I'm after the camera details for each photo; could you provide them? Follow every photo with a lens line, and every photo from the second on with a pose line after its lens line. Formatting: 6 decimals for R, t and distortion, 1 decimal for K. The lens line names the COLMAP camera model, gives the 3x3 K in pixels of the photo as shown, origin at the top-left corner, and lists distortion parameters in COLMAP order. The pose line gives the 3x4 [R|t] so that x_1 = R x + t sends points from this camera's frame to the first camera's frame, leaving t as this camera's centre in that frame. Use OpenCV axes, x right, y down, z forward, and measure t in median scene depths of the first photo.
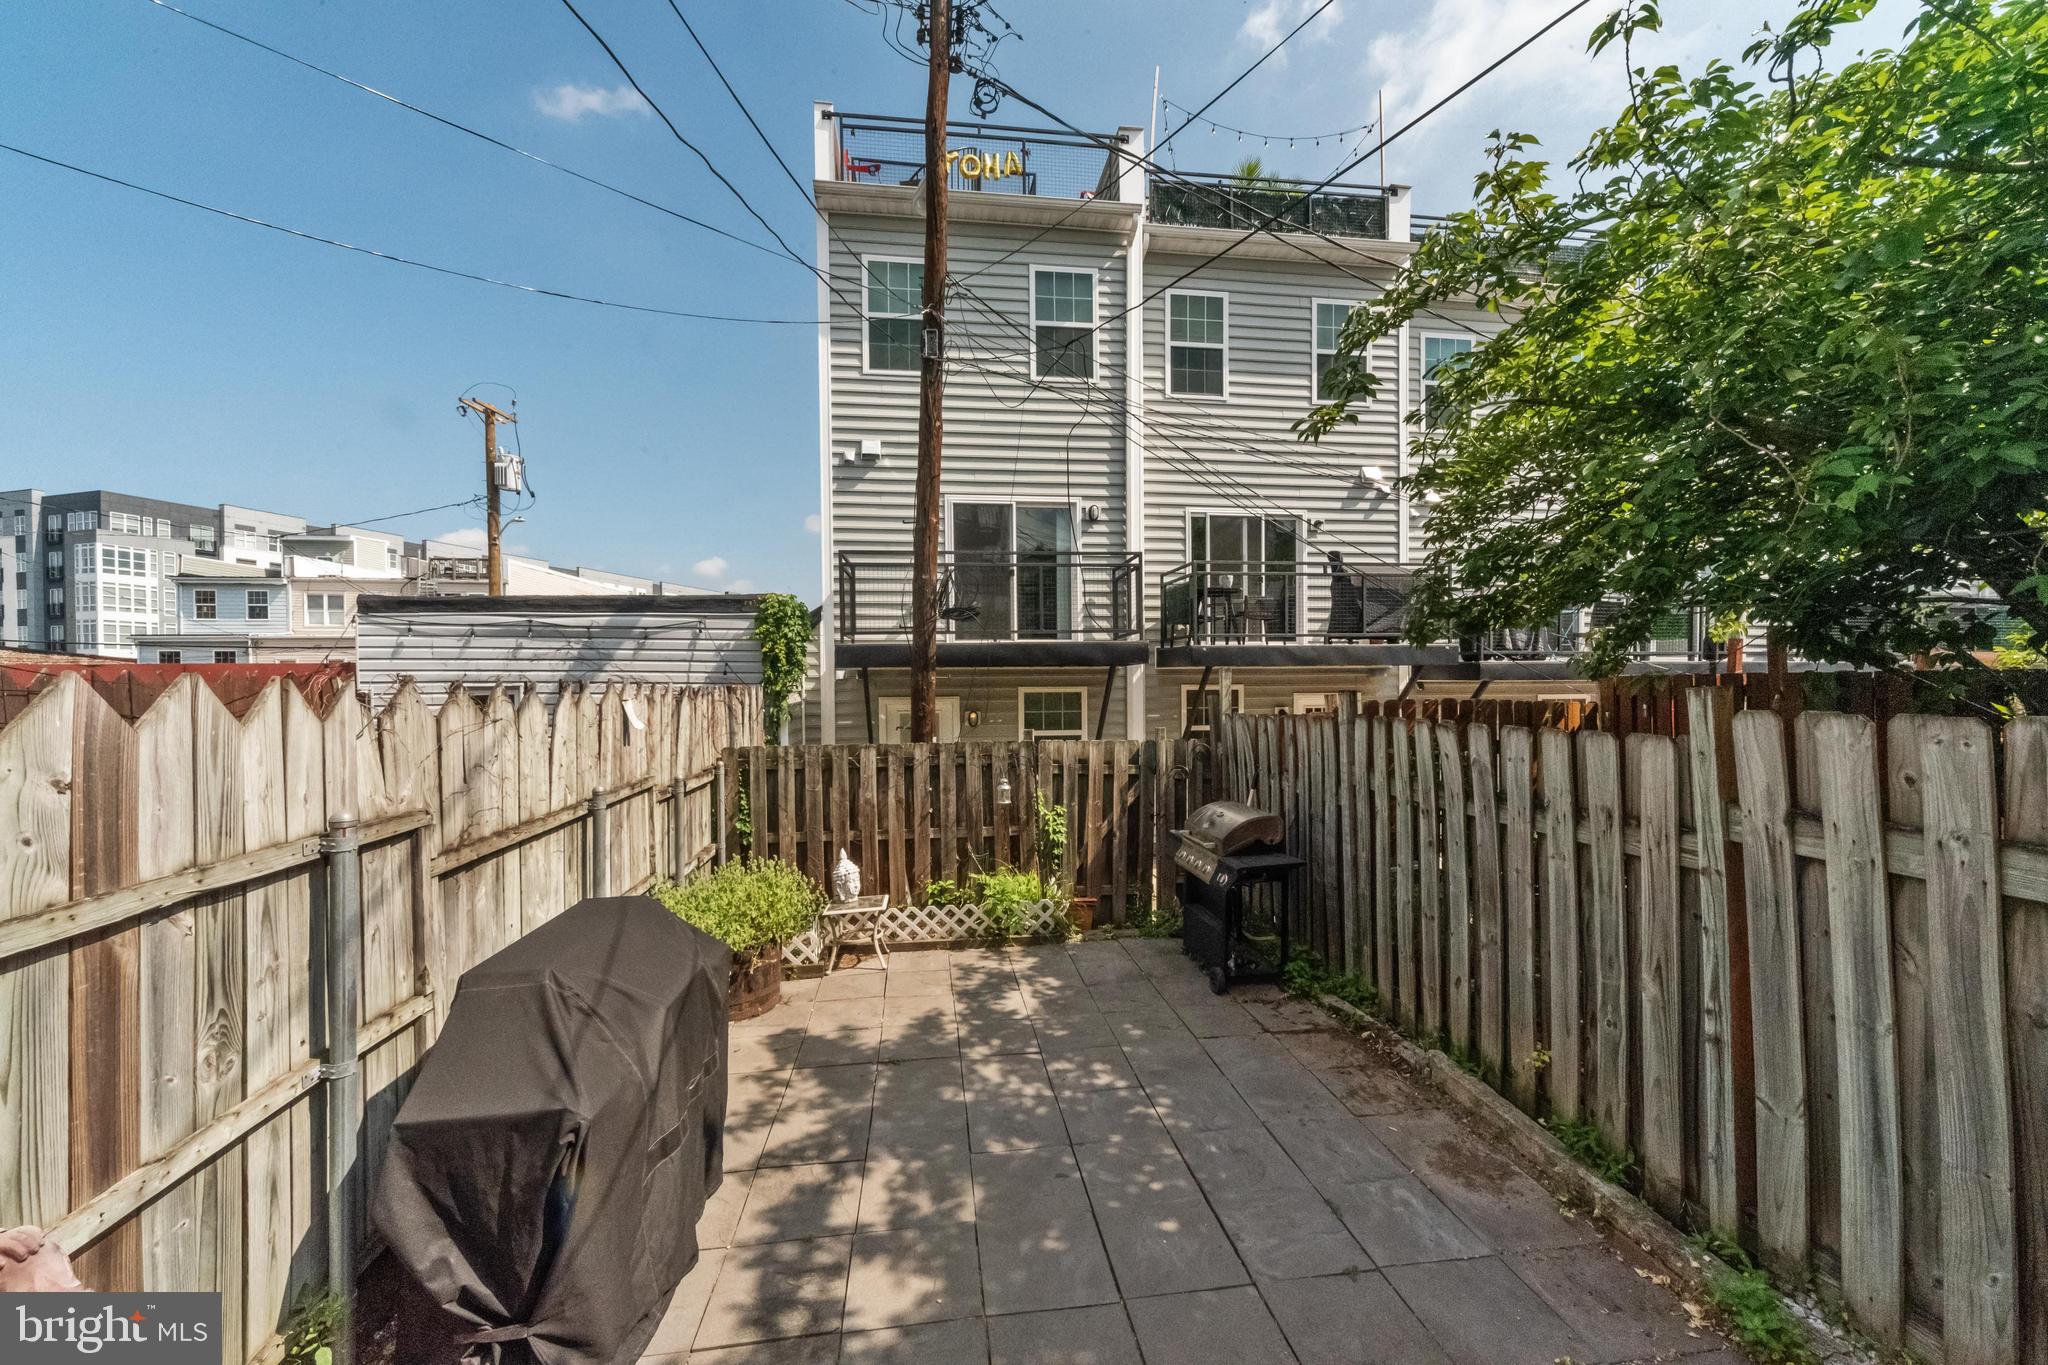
lens RADIAL K [[792.3, 0, 1028.4], [0, 792.3, 682.7], [0, 0, 1]] dist [0.000282, 0.000041]
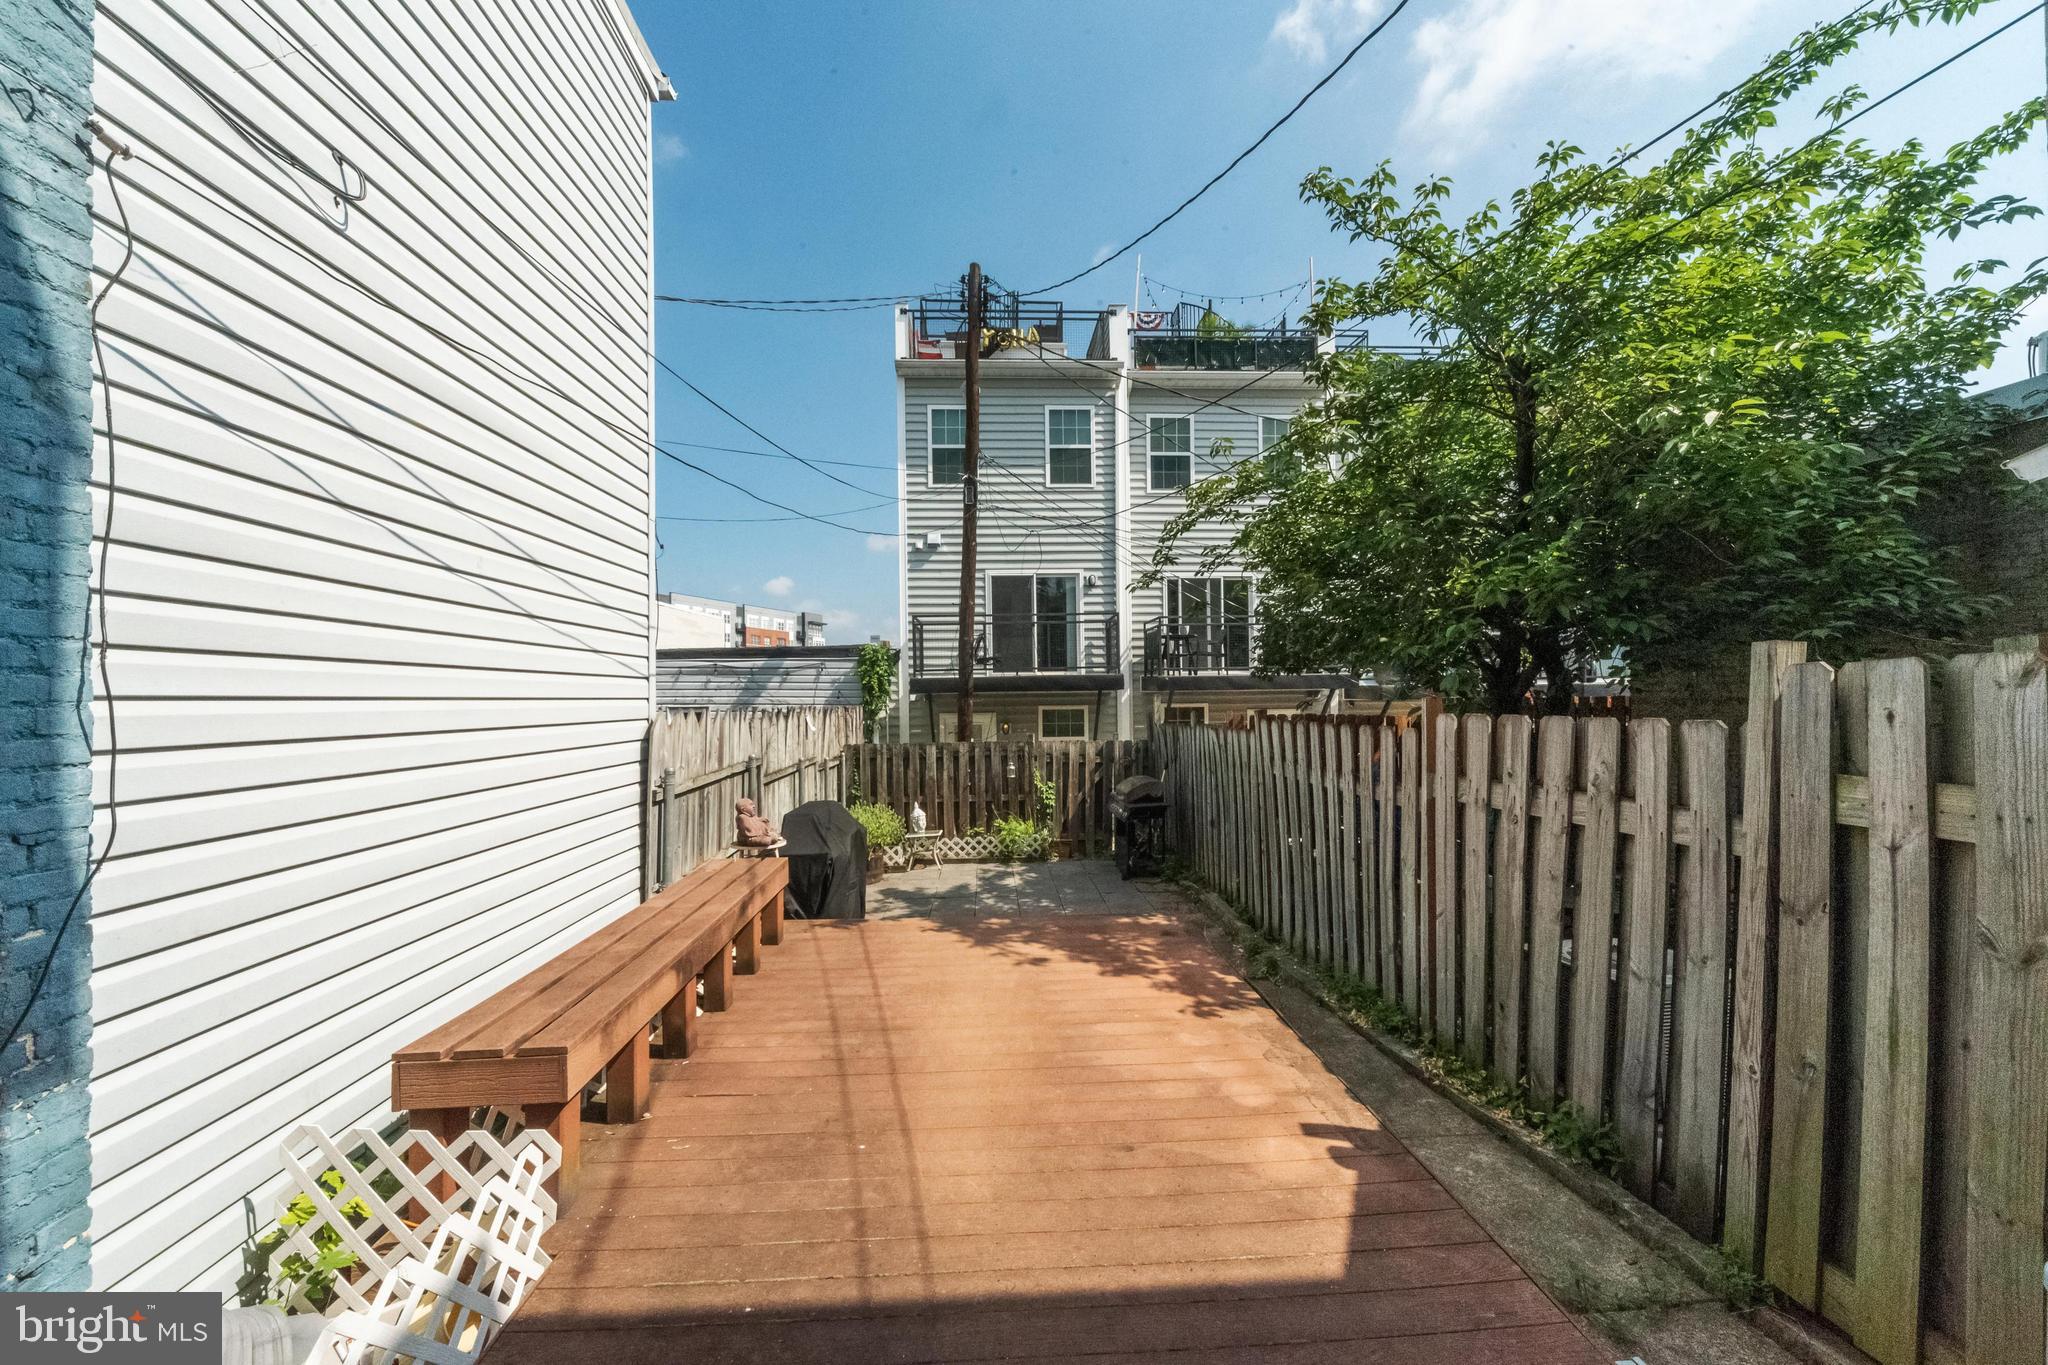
lens RADIAL K [[792.3, 0, 1028.9], [0, 792.3, 689.8], [0, 0, 1]] dist [0.000282, 0.000041]
pose [[0.996550, -0.003739, -0.082907, 0.094397], [0.002982, 0.999953, -0.009251, -0.010607], [0.082938, 0.008972, 0.996514, -0.428368]]
